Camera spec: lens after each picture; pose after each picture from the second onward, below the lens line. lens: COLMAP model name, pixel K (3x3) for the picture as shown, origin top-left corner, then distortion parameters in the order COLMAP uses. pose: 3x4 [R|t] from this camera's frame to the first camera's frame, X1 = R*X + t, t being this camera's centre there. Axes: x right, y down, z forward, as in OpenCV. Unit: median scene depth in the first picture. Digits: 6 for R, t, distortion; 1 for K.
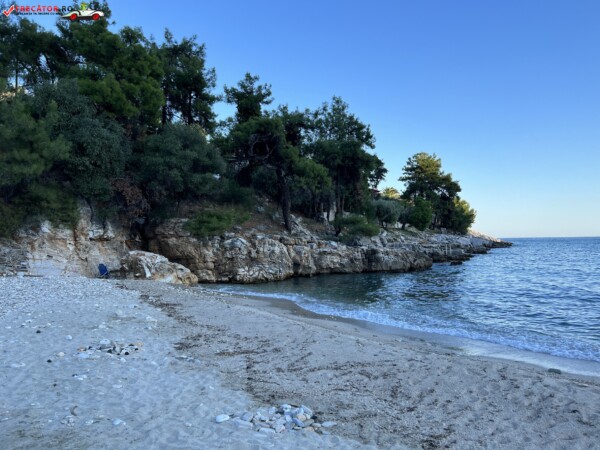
lens RADIAL K [[450.4, 0, 303.6], [0, 450.4, 227.0], [0, 0, 1]] dist [0.057333, -0.068286]
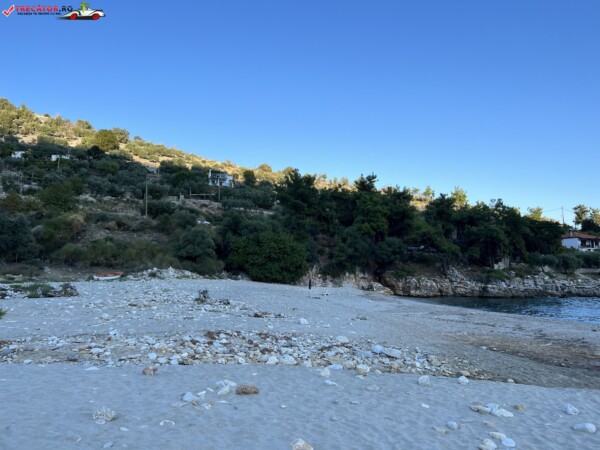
lens RADIAL K [[450.4, 0, 301.8], [0, 450.4, 223.5], [0, 0, 1]] dist [0.057333, -0.068286]
pose [[0.791343, -0.046205, -0.609624, 0.822946], [-0.005616, 0.996549, -0.082821, -0.063173], [0.611347, 0.068963, 0.788352, -1.254823]]
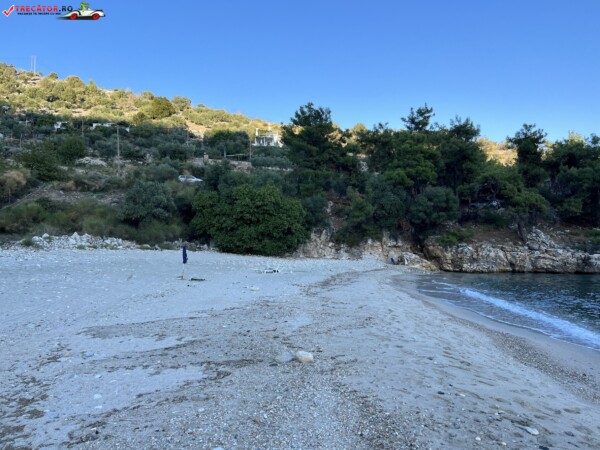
lens RADIAL K [[450.4, 0, 303.8], [0, 450.4, 230.6], [0, 0, 1]] dist [0.057333, -0.068286]
pose [[0.632415, -0.016830, -0.774447, 0.708648], [0.013999, 0.999849, -0.010297, -0.024509], [0.774504, -0.004329, 0.632555, -0.515490]]
